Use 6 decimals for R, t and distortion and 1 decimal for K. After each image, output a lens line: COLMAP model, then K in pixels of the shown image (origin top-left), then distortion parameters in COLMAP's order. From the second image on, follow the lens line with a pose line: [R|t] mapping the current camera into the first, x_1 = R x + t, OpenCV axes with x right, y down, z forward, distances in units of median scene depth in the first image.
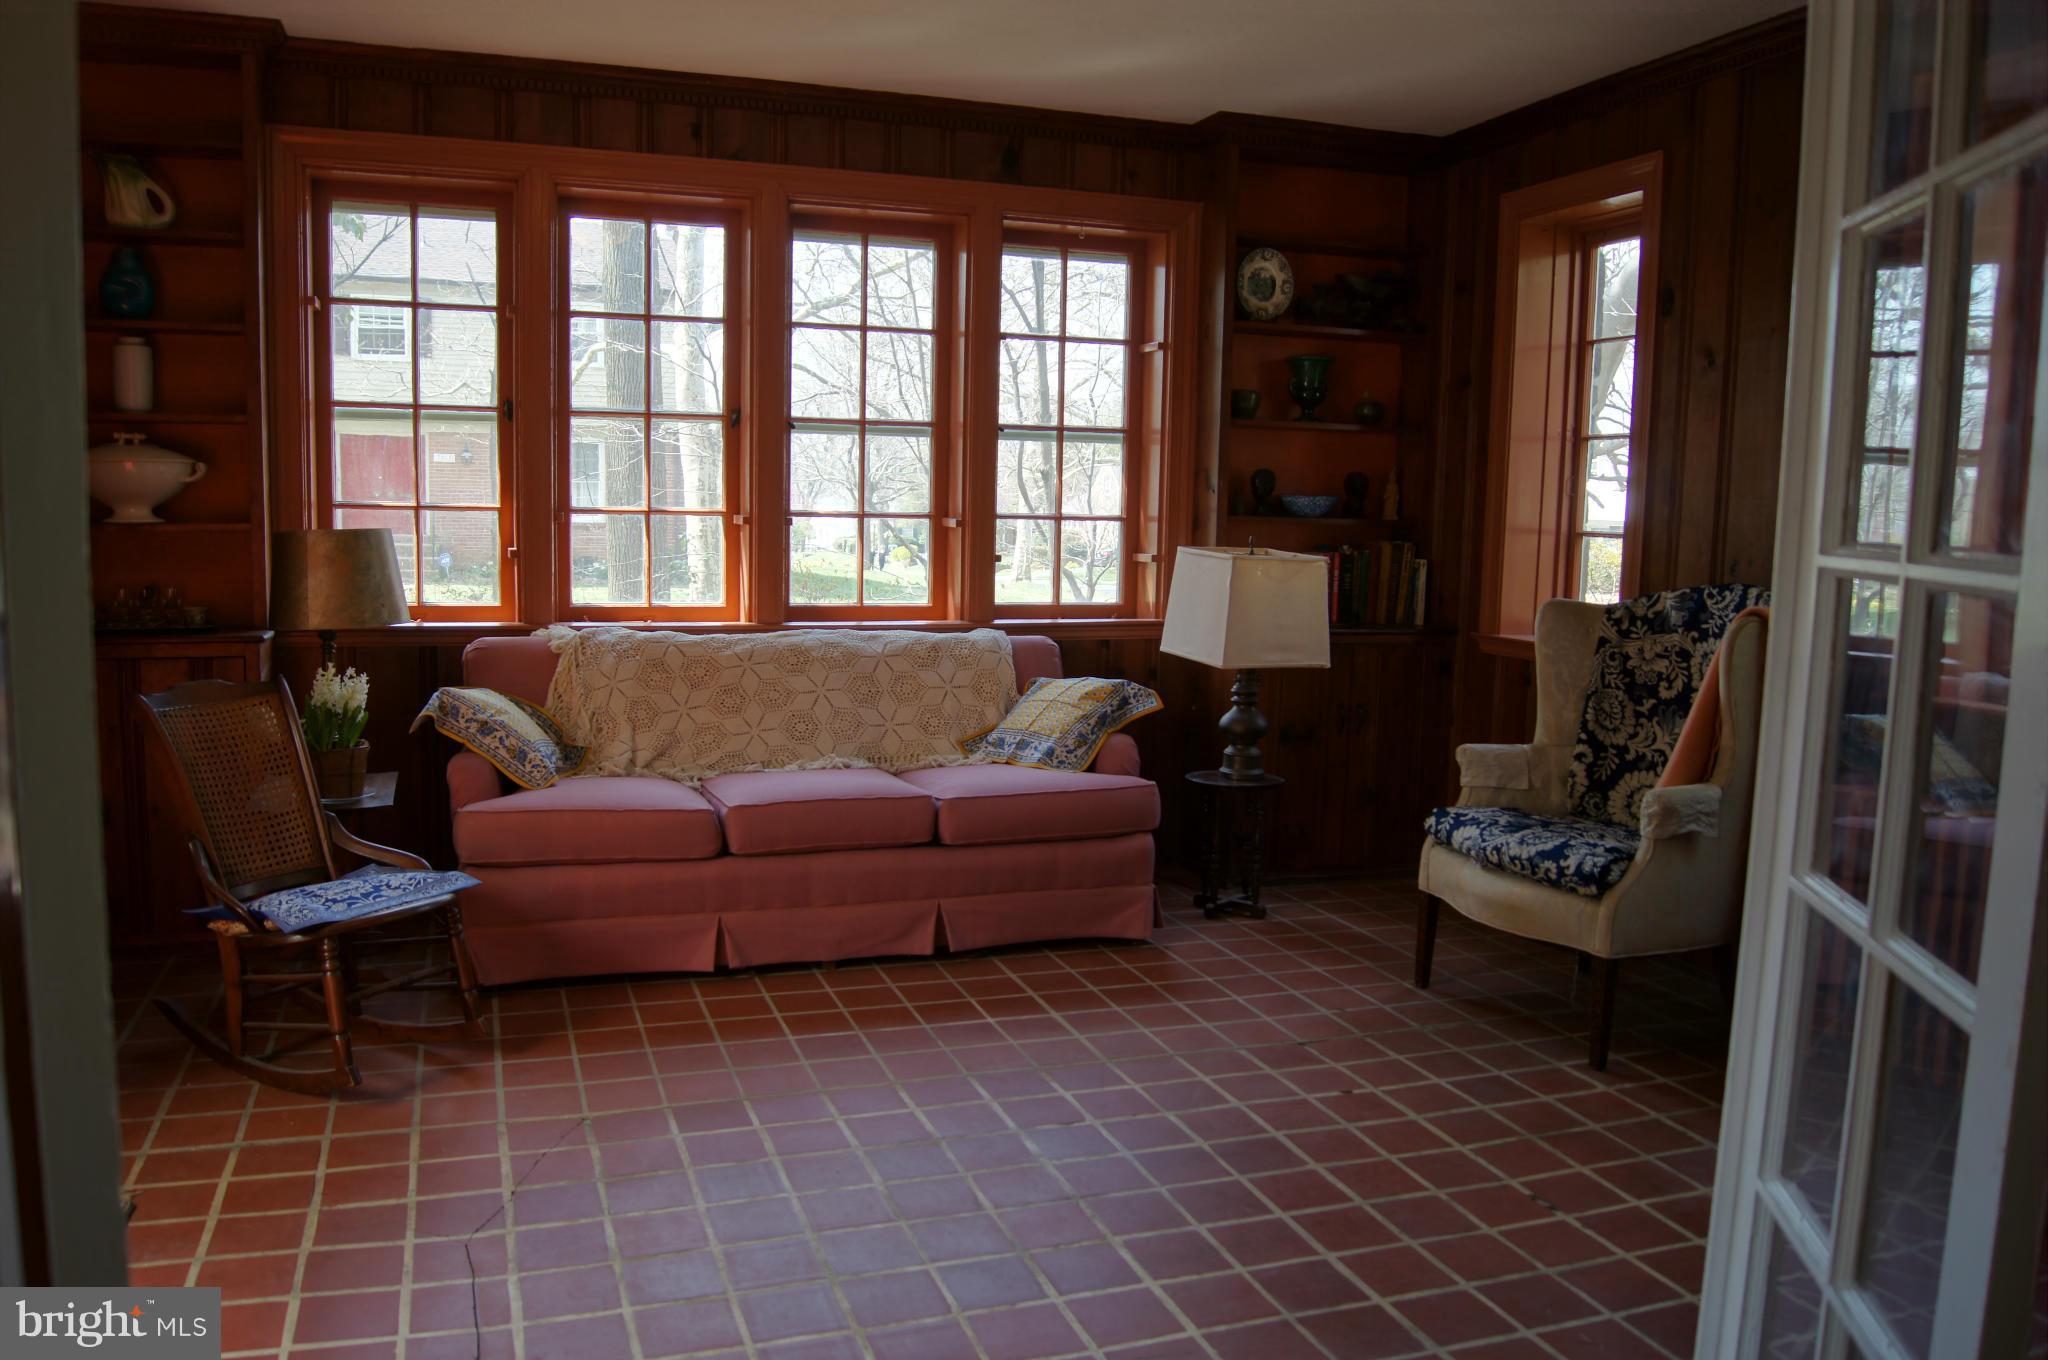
lens RADIAL K [[1586.0, 0, 1010.6], [0, 1586.0, 673.5], [0, 0, 1]] dist [-0.069333, 0.006320]
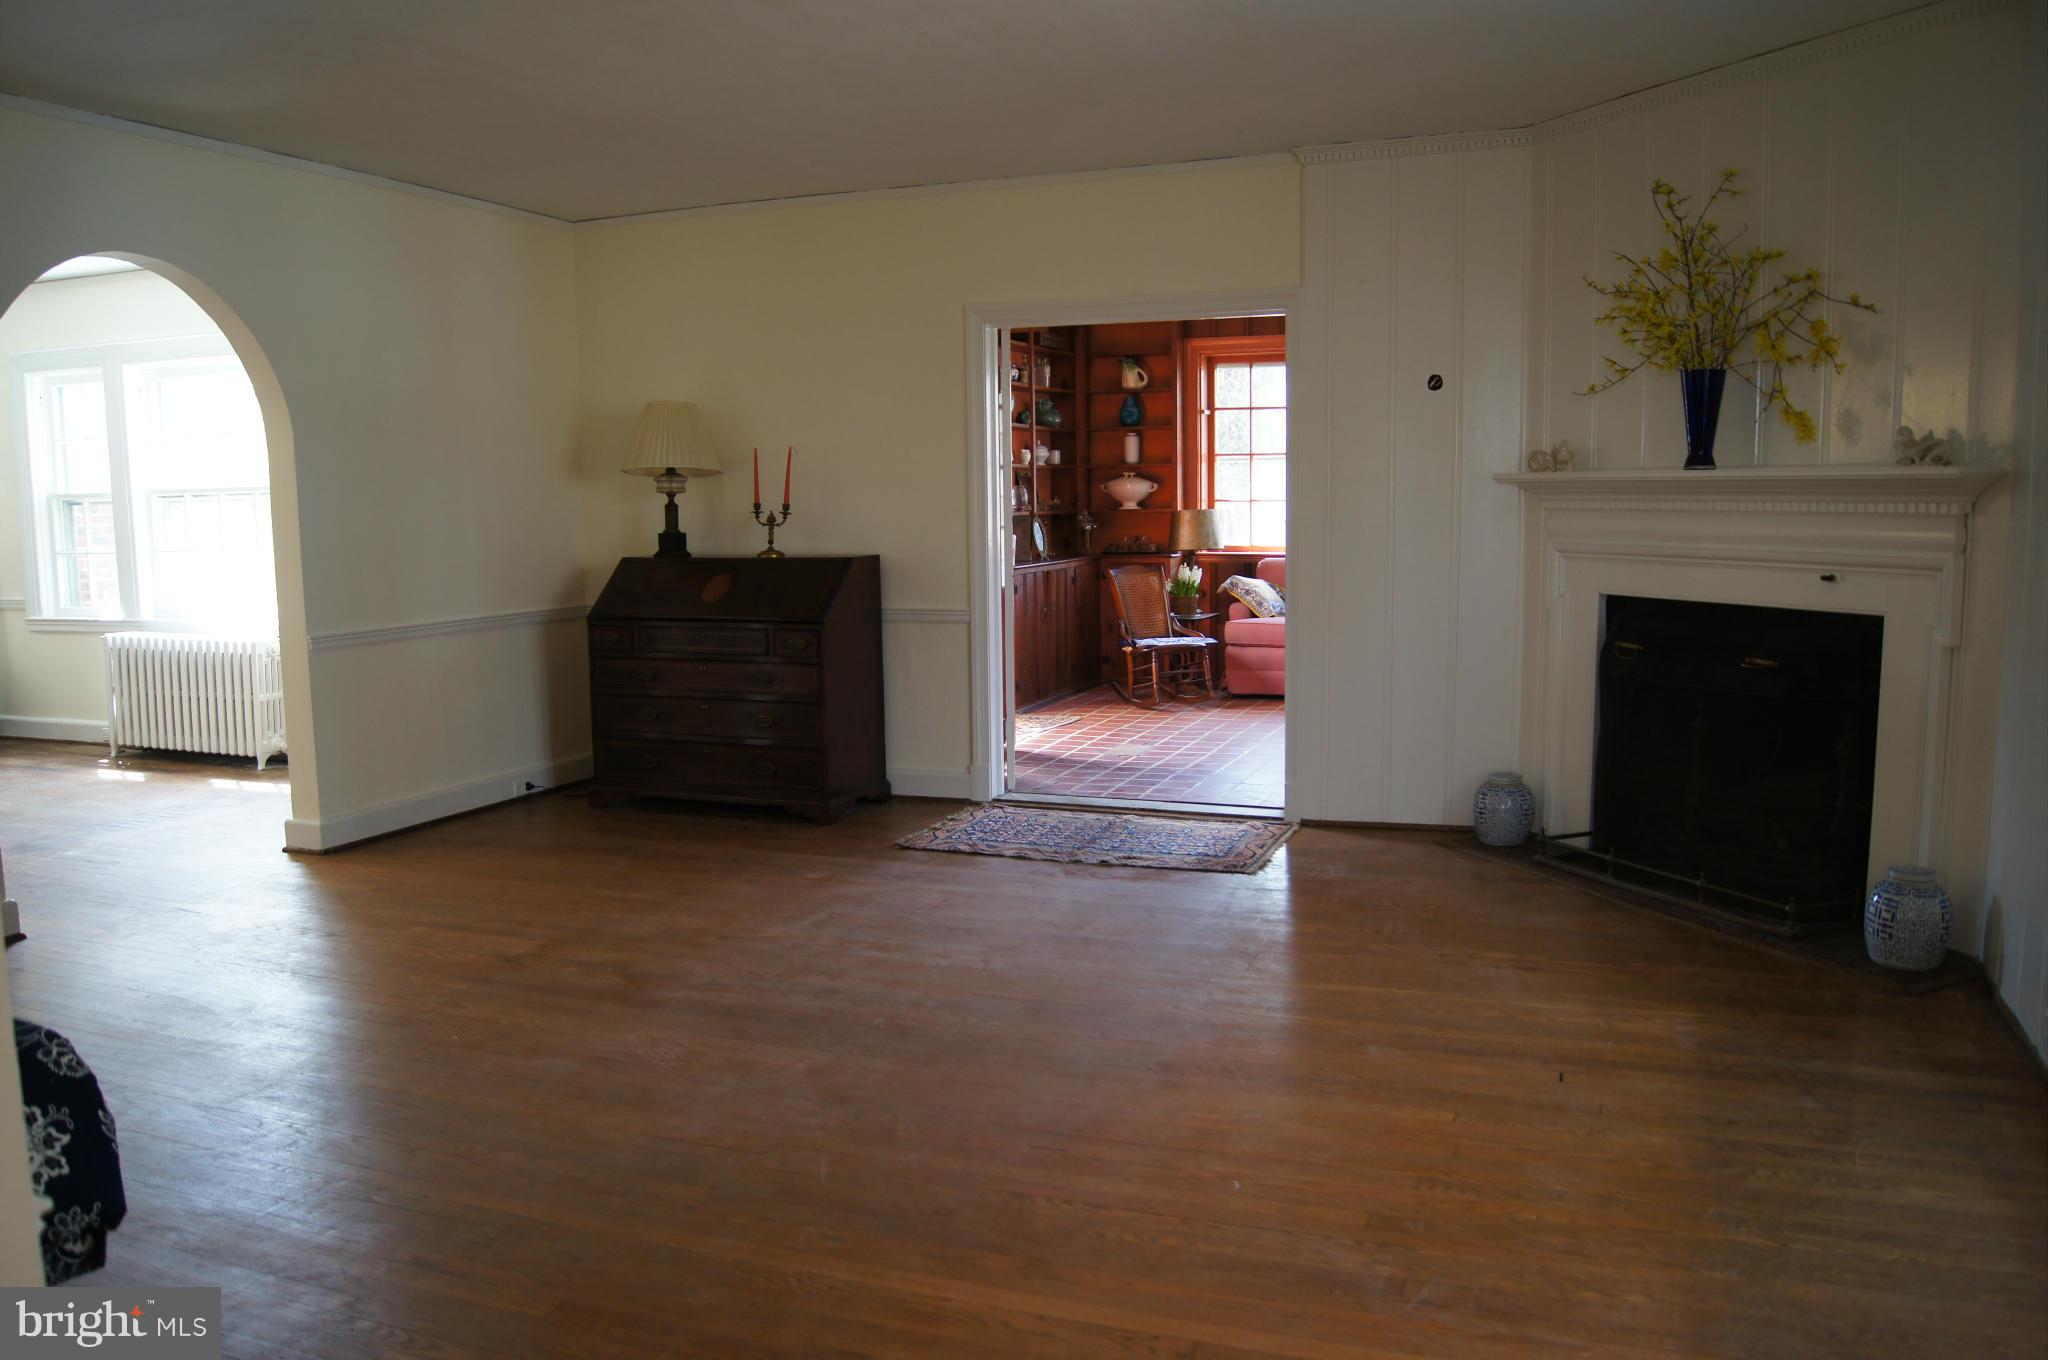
lens RADIAL K [[1586.0, 0, 1010.6], [0, 1586.0, 673.5], [0, 0, 1]] dist [-0.069333, 0.006320]
pose [[0.743081, 0.027975, -0.668617, 0.964079], [-0.039948, 0.999198, -0.002591, 0.174057], [0.668008, 0.028635, 0.743603, -0.965498]]
